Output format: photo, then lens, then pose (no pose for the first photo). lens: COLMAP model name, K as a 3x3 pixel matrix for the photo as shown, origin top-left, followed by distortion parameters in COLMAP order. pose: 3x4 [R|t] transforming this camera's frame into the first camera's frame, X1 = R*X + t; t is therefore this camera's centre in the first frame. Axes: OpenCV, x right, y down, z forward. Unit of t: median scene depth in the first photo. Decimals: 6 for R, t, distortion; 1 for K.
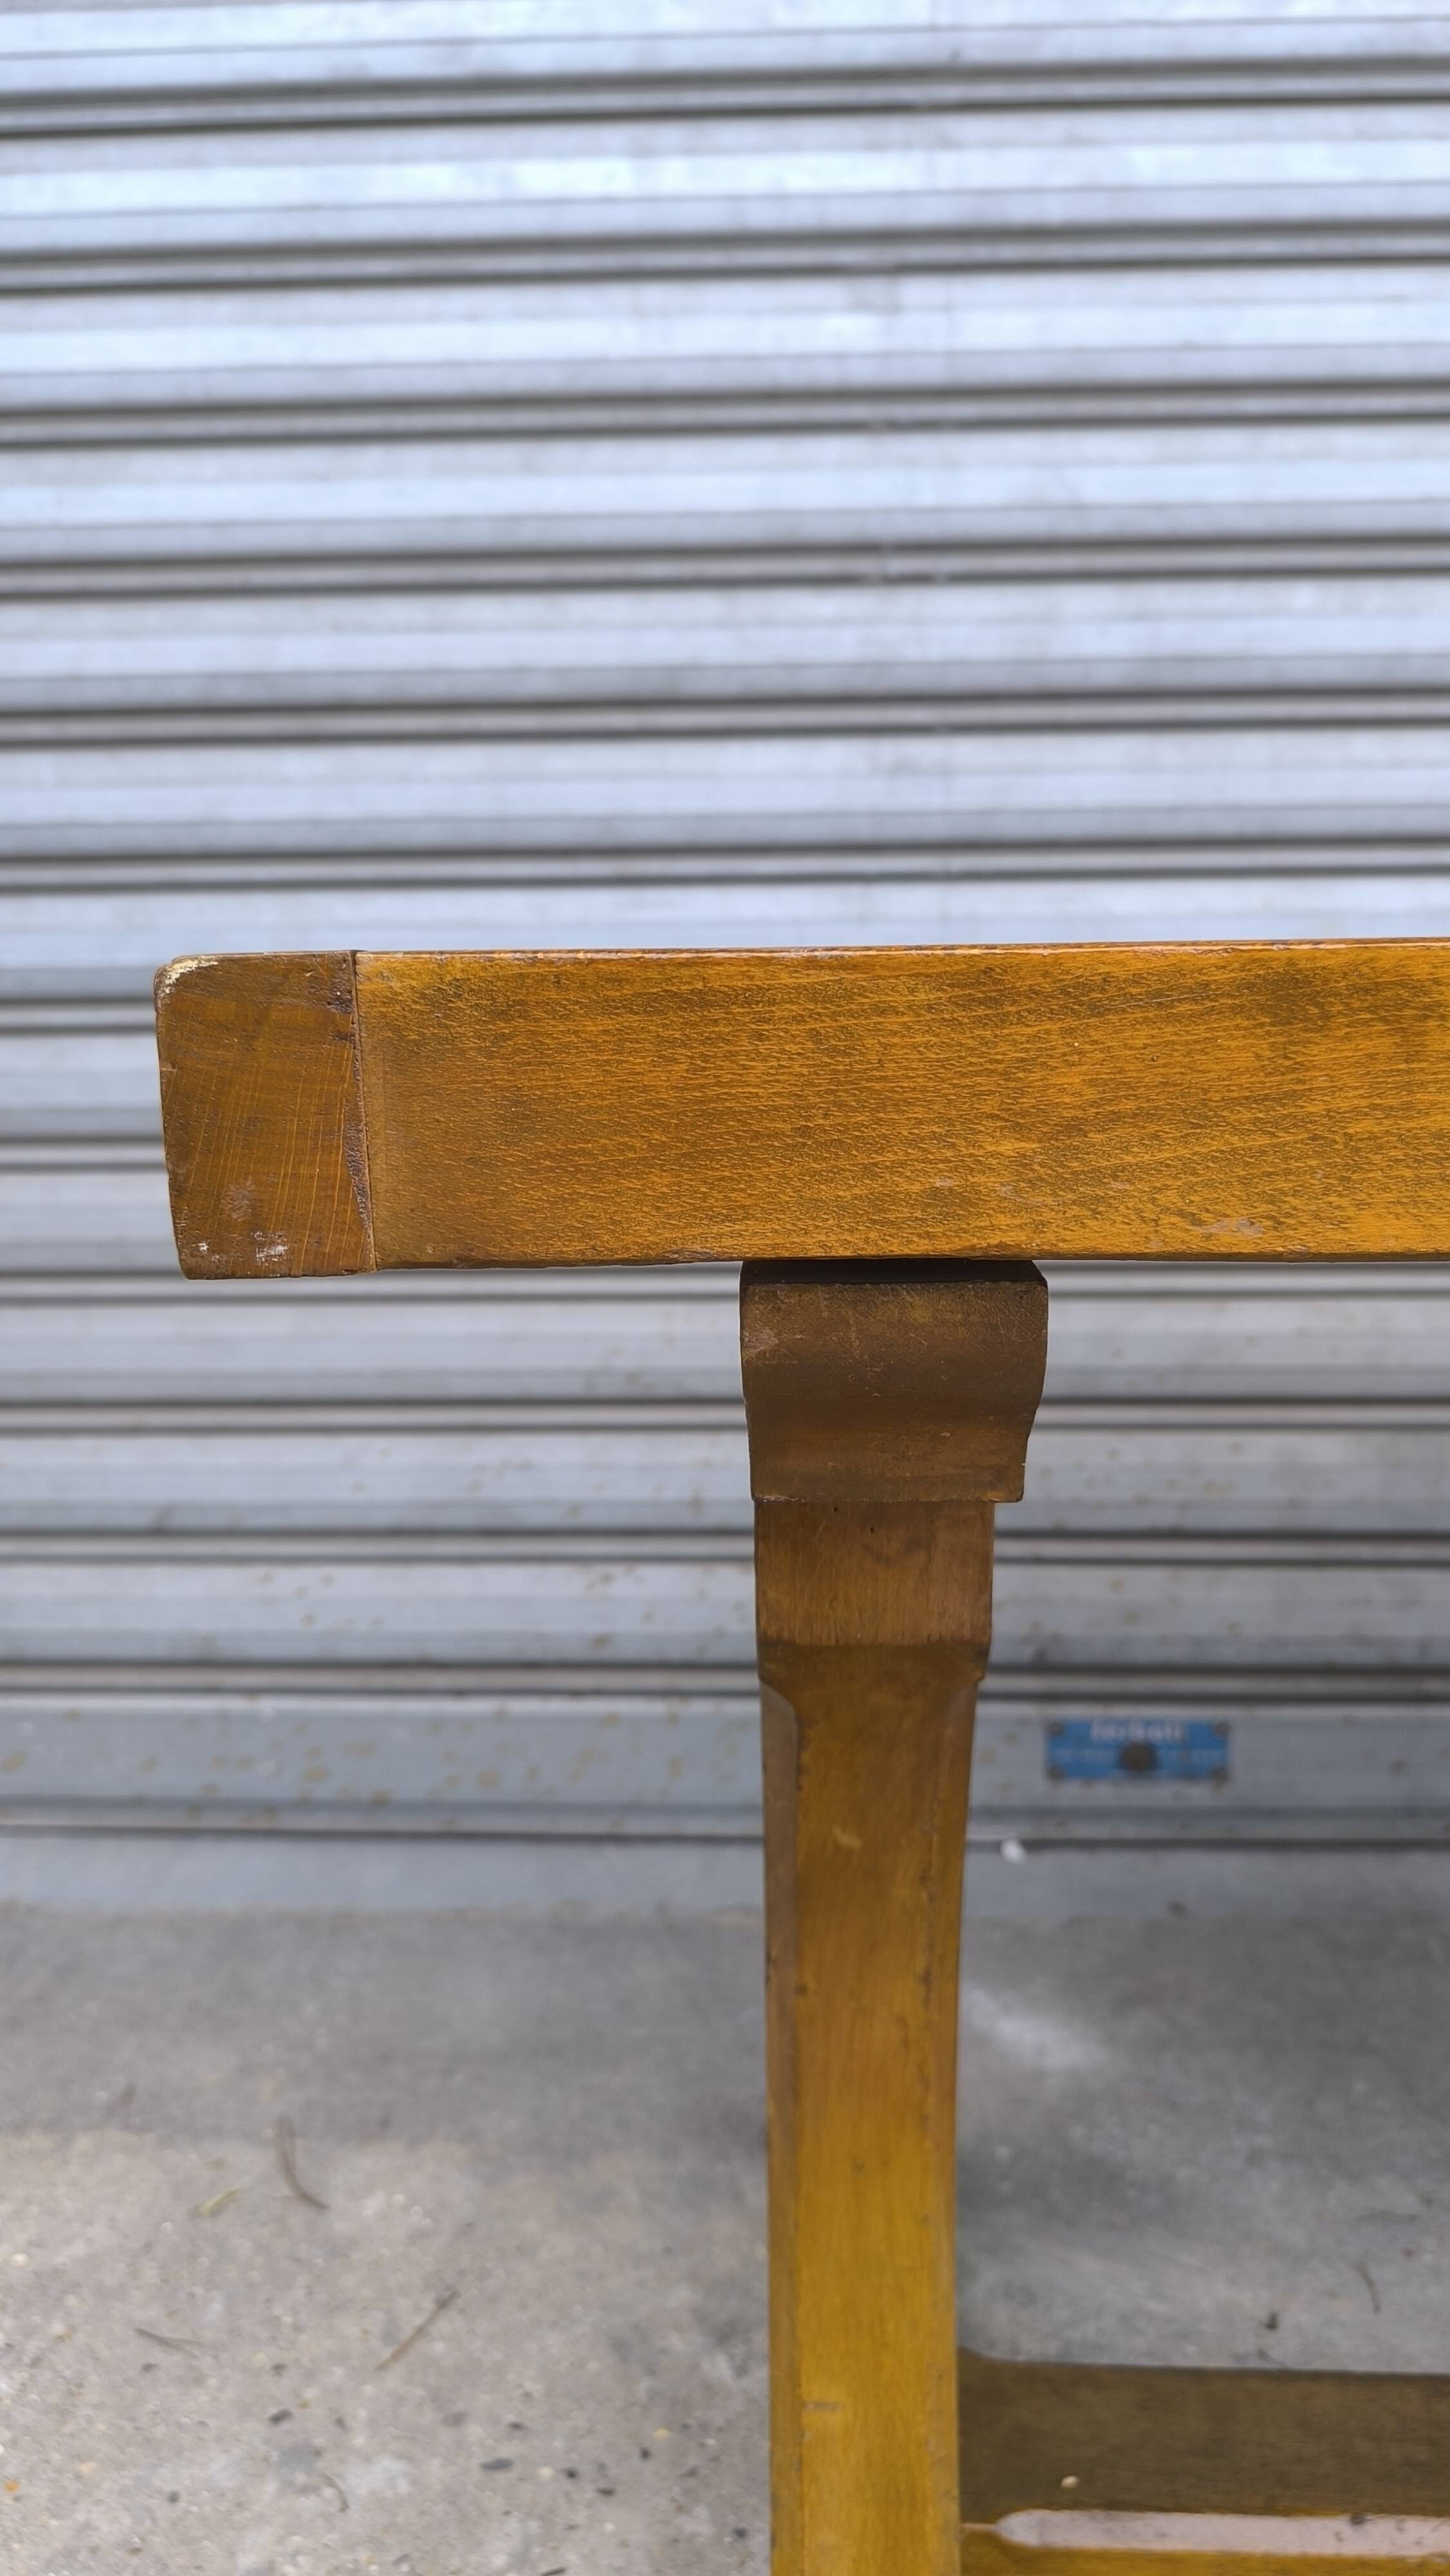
lens RADIAL K [[1795.1, 0, 743.1], [0, 1795.1, 1307.7], [0, 0, 1]] dist [0.001906, -0.025400]
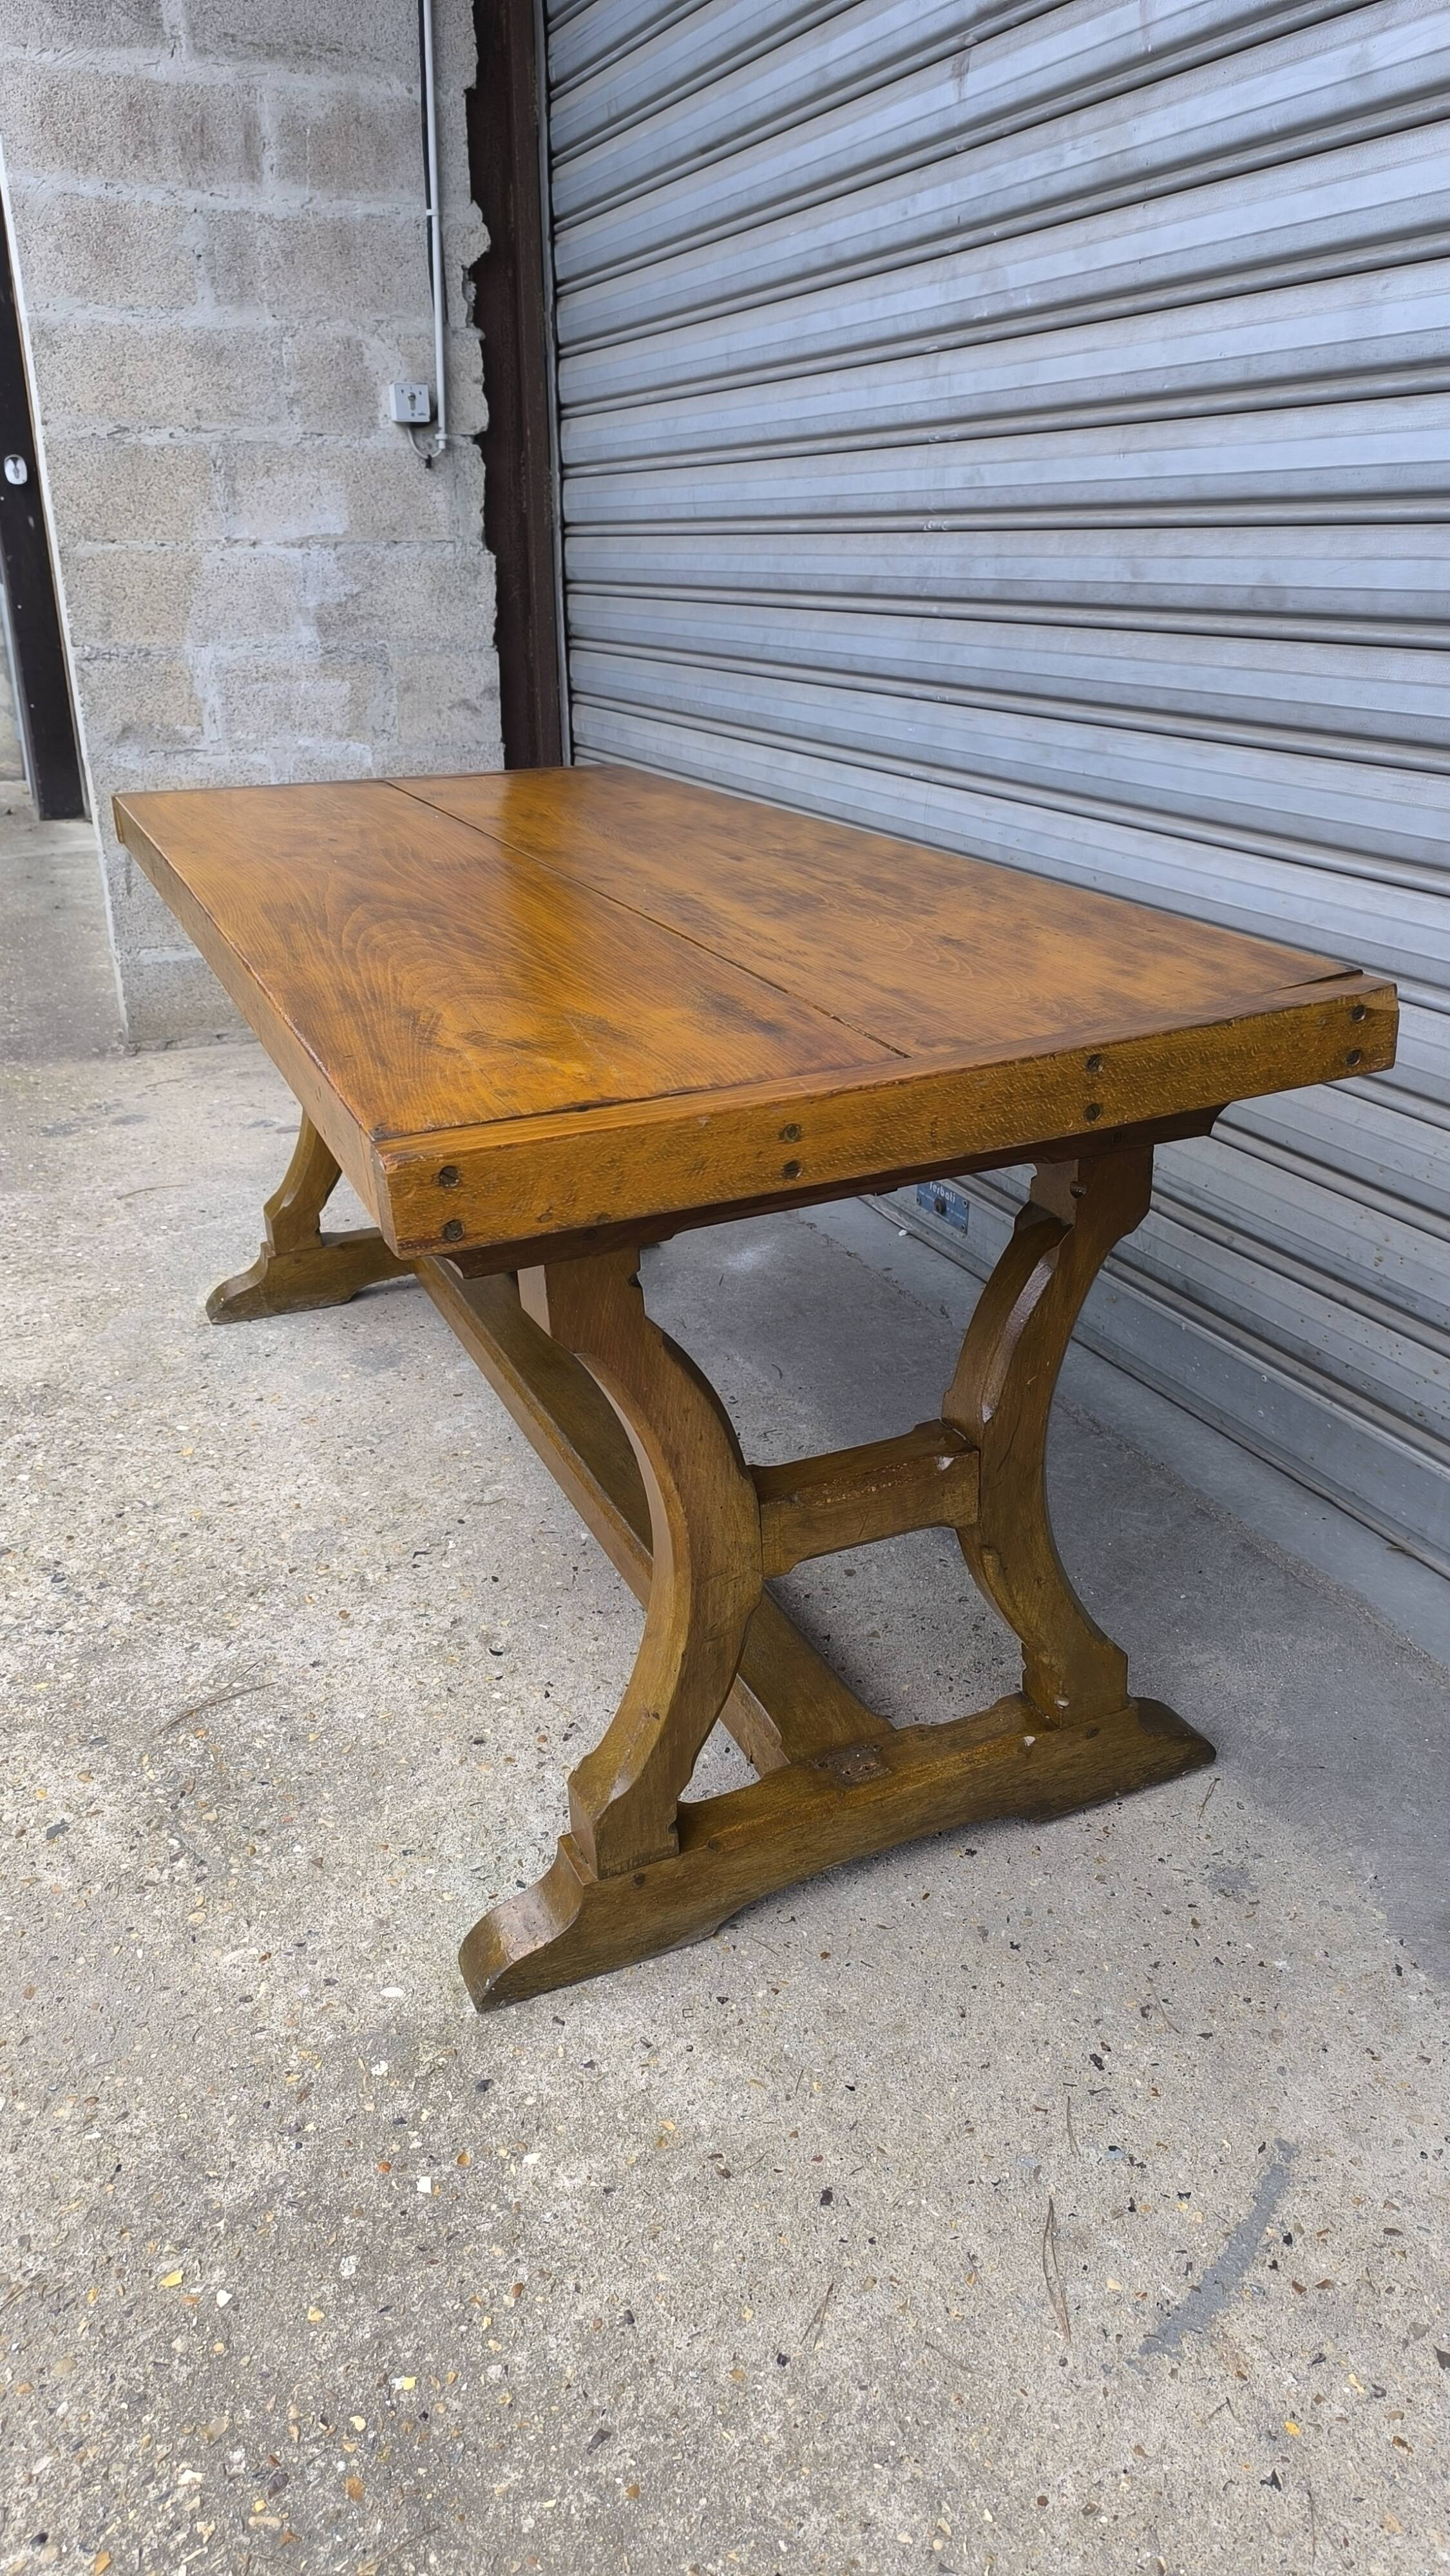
lens RADIAL K [[1775.8, 0, 731.9], [0, 1775.8, 1278.9], [0, 0, 1]] dist [0.041519, -0.041101]
pose [[0.426106, 0.352150, -0.833321, 1.777685], [-0.142857, 0.935764, 0.322393, -0.250170], [0.893323, -0.018328, 0.449042, -0.010826]]
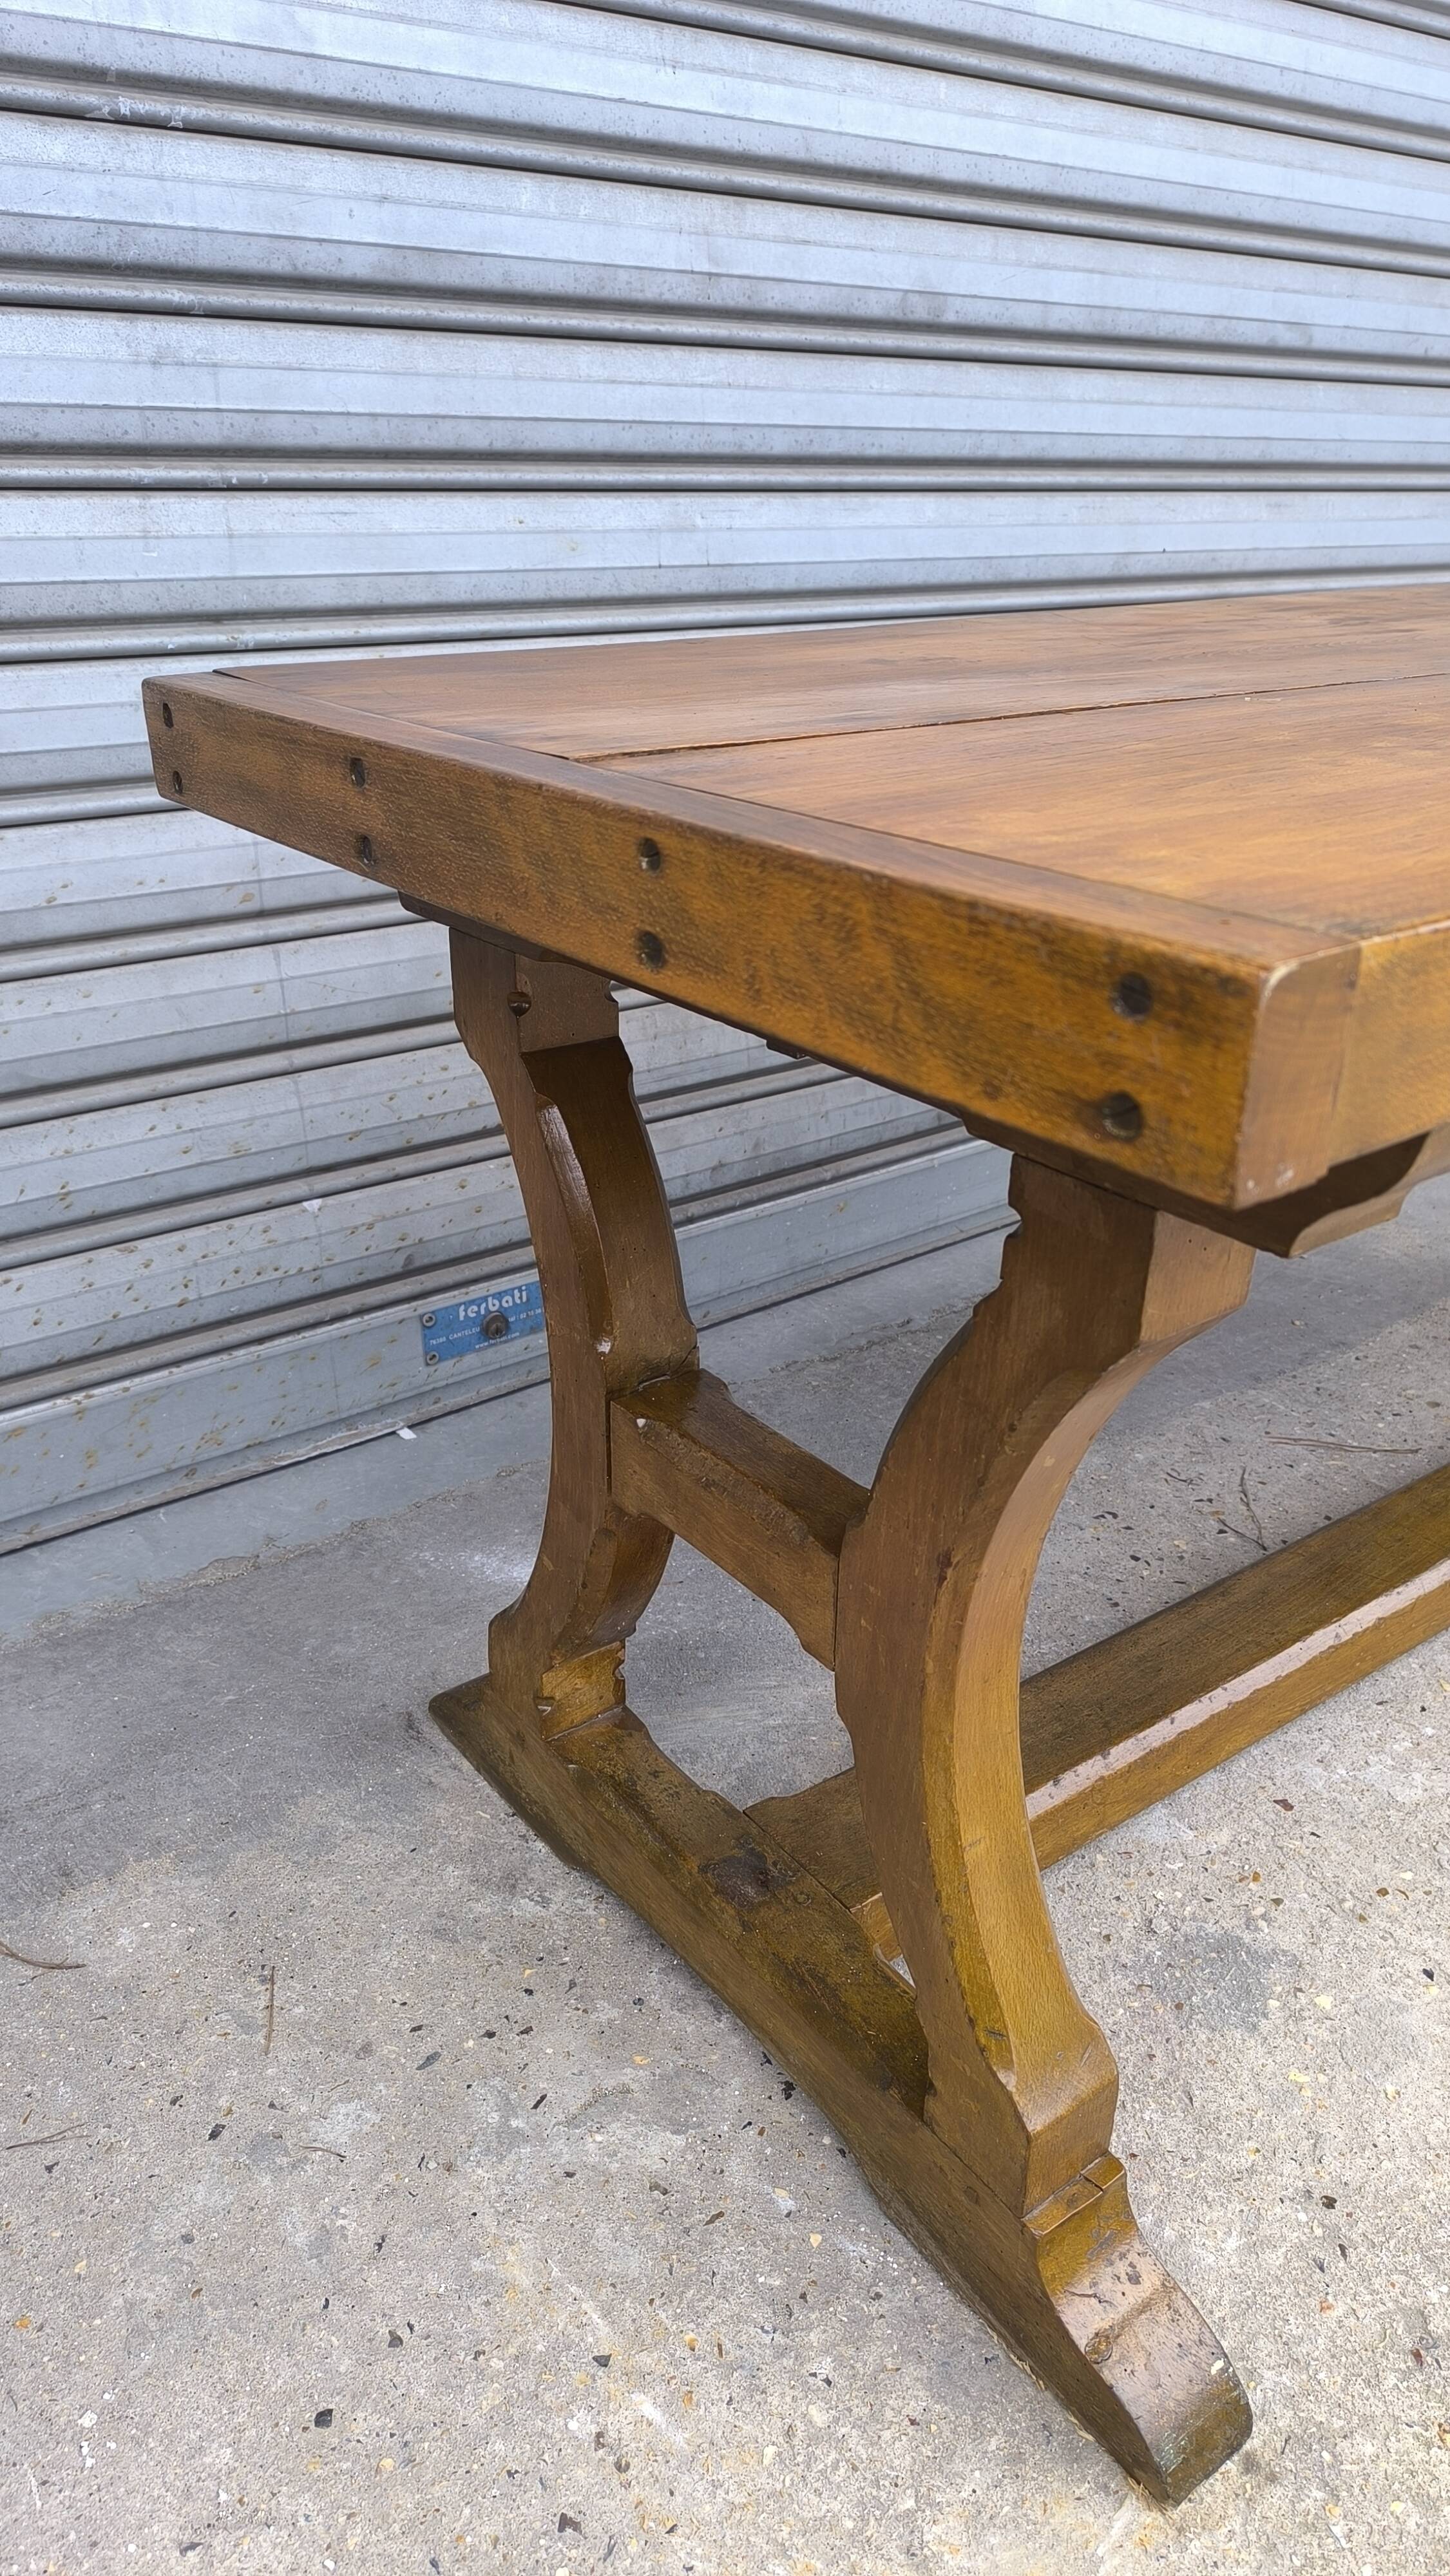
lens RADIAL K [[1761.2, 0, 720.5], [0, 1761.2, 1303.0], [0, 0, 1]] dist [0.032470, -0.043147]
pose [[0.777096, -0.253554, 0.576049, -0.331768], [0.089739, 0.950547, 0.297335, -0.089466], [-0.622952, -0.179363, 0.761420, 0.062361]]
